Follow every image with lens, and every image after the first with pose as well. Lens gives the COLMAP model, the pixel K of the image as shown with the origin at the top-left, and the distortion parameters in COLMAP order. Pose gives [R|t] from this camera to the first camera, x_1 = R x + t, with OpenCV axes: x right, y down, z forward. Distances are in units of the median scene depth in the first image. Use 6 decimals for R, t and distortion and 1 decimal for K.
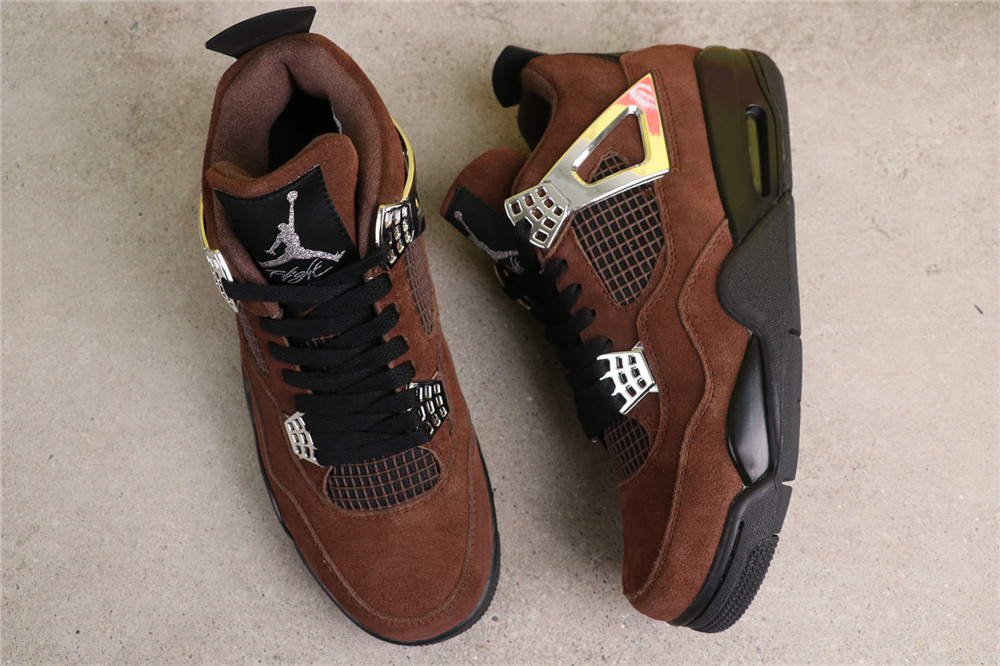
lens RADIAL K [[1013.3, 0, 500.0], [0, 1013.3, 333.0], [0, 0, 1]] dist [-0.113131, 0.192636]
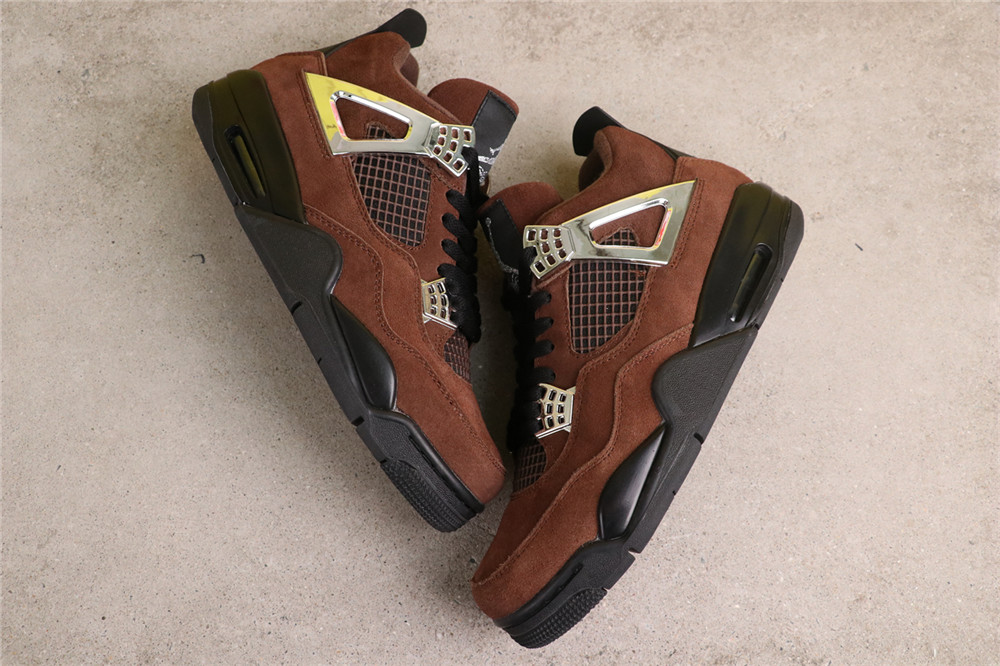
lens RADIAL K [[1013.3, 0, 500.0], [0, 1013.3, 333.0], [0, 0, 1]] dist [-0.113131, 0.192636]
pose [[0.991923, -0.111279, 0.060883, -0.012828], [0.111093, 0.993789, 0.006440, 0.021150], [-0.061222, 0.000375, 0.998124, -0.127839]]
